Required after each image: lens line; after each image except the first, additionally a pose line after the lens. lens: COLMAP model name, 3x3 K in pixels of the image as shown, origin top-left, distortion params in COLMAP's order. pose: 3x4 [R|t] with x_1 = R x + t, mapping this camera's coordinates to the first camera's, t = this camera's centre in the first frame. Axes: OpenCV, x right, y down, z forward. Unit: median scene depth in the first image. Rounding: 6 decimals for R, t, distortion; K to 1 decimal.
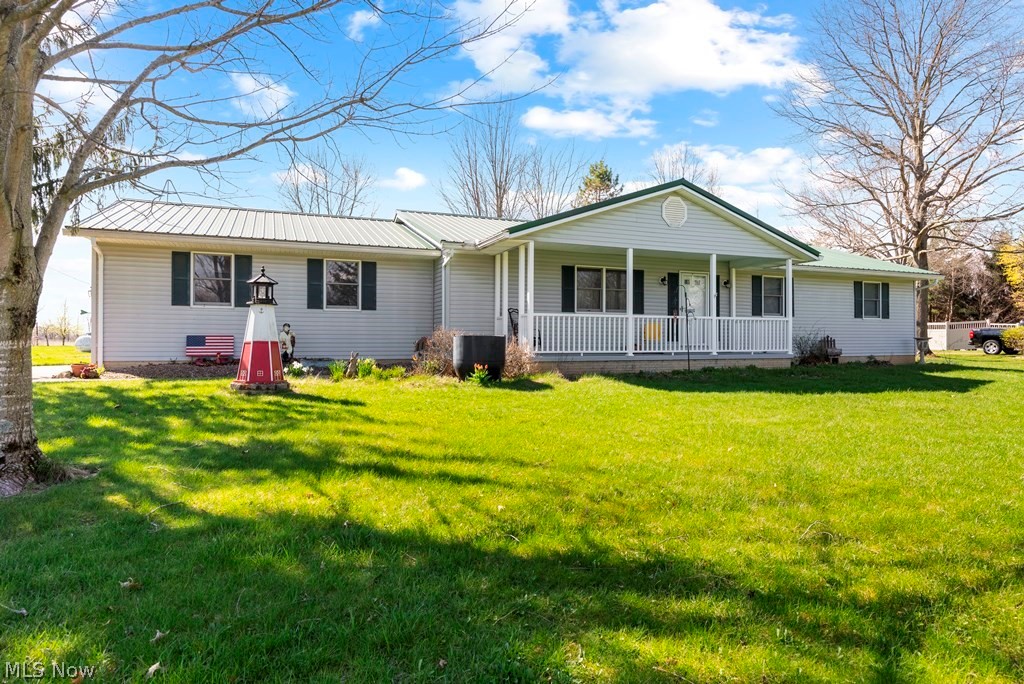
lens RADIAL K [[660.7, 0, 514.4], [0, 660.7, 348.0], [0, 0, 1]] dist [-0.032329, -0.001223]
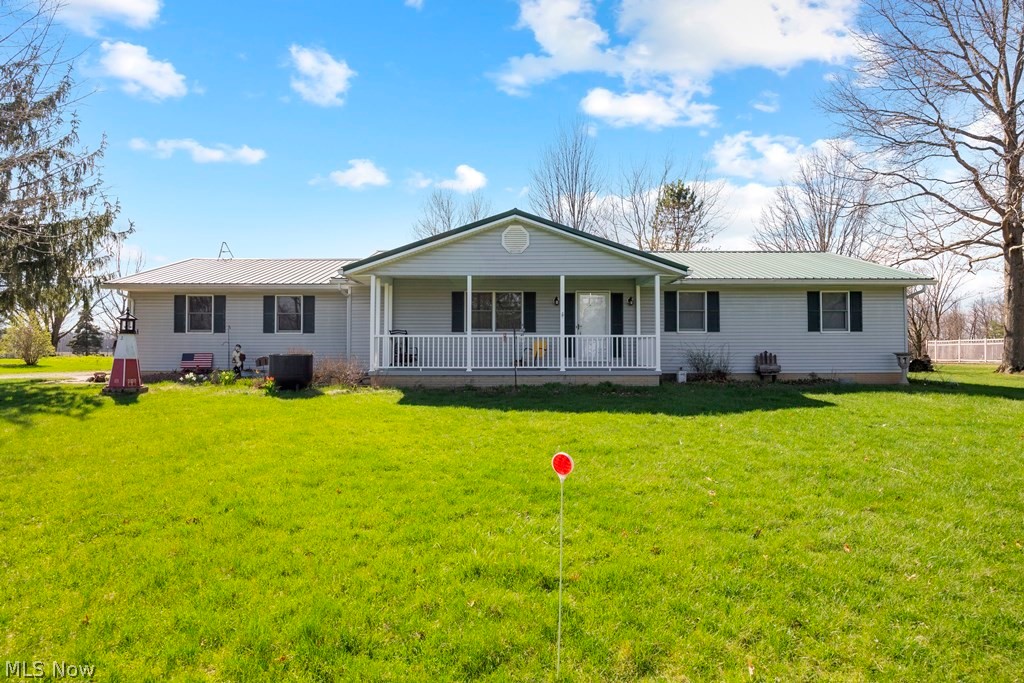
lens RADIAL K [[535.4, 0, 533.3], [0, 535.4, 328.8], [0, 0, 1]] dist [-0.006508, 0.000623]
pose [[0.924336, -0.019346, -0.381089, 0.557826], [-0.003903, 0.998182, -0.060139, -0.005042], [0.381560, 0.057076, 0.922580, 0.184800]]
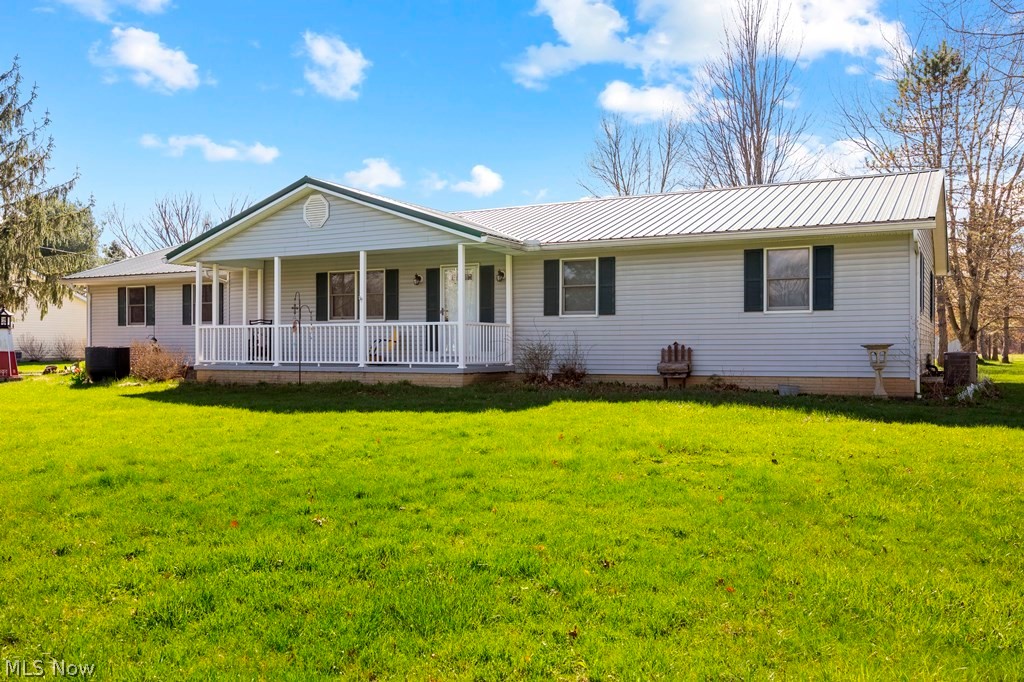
lens RADIAL K [[842.1, 0, 511.6], [0, 842.1, 339.4], [0, 0, 1]] dist [-0.011704, -0.006677]
pose [[0.638916, -0.008777, -0.769226, 1.219997], [-0.009130, 0.999778, -0.018990, -0.006499], [0.769222, 0.019156, 0.638694, 0.421827]]
